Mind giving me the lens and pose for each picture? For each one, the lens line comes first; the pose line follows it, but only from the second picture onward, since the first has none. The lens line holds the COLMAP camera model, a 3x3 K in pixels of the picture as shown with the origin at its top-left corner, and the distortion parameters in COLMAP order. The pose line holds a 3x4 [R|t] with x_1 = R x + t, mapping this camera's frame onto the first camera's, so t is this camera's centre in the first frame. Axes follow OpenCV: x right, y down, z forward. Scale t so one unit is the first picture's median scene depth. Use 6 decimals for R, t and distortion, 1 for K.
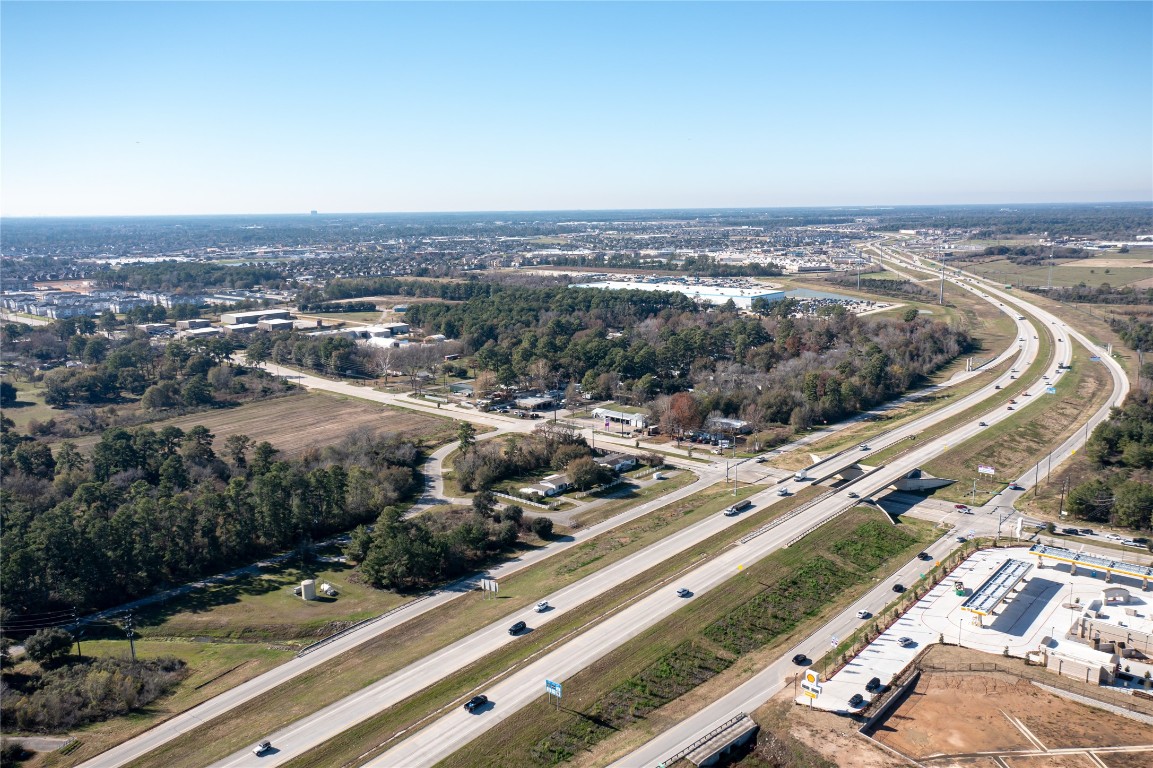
lens RADIAL K [[898.8, 0, 575.6], [0, 898.8, 384.9], [0, 0, 1]] dist [-0.012148, 0.007165]
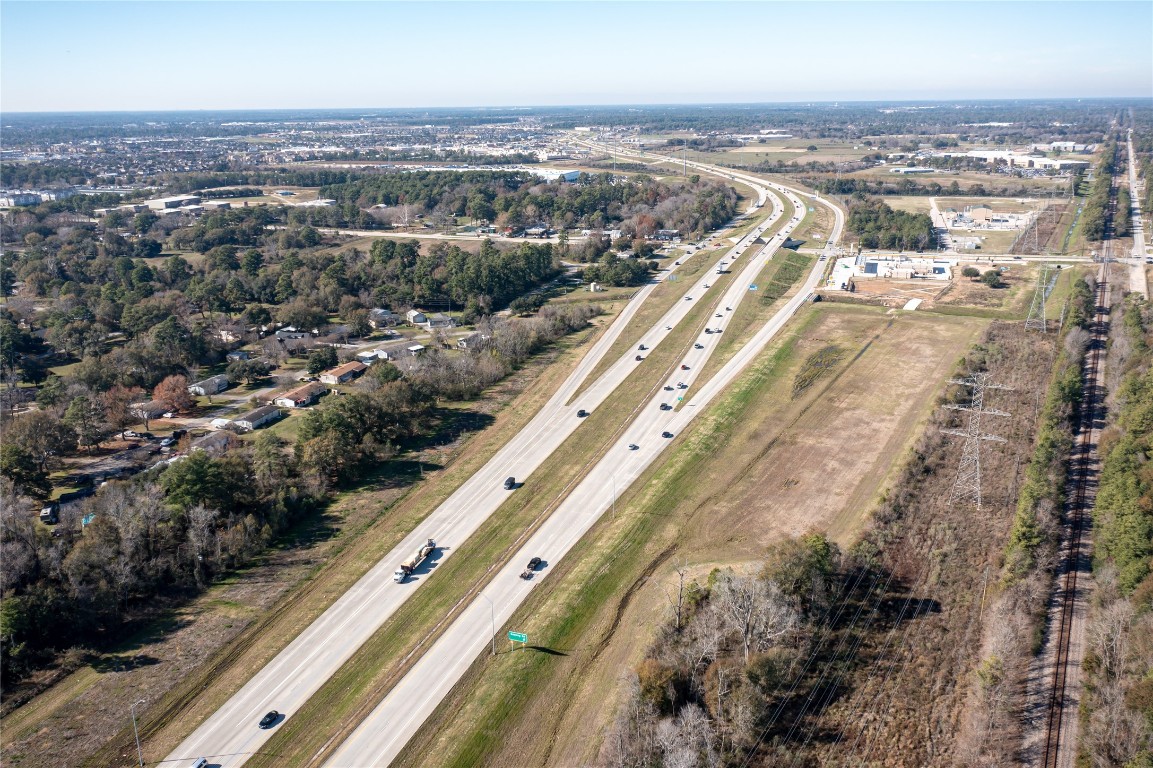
lens RADIAL K [[898.8, 0, 576.3], [0, 898.8, 385.1], [0, 0, 1]] dist [-0.012148, 0.007165]
pose [[0.922777, -0.111617, 0.368815, -0.804118], [0.072661, 0.990361, 0.117922, 0.144093], [-0.378422, -0.082017, 0.921993, -0.676317]]
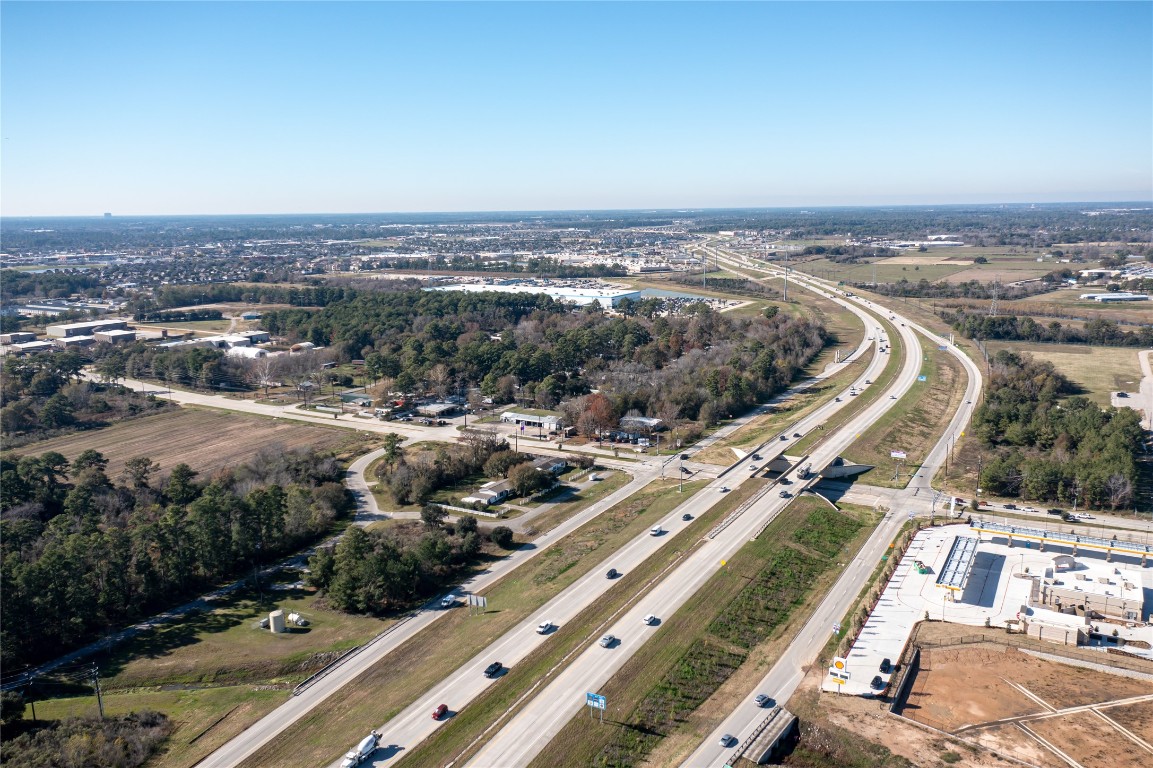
lens RADIAL K [[898.8, 0, 574.1], [0, 898.8, 381.7], [0, 0, 1]] dist [-0.012148, 0.007165]
pose [[0.980641, -0.035165, 0.192632, -0.117384], [0.036362, 0.999335, -0.002677, -0.002720], [-0.192410, 0.009630, 0.981267, 0.025890]]
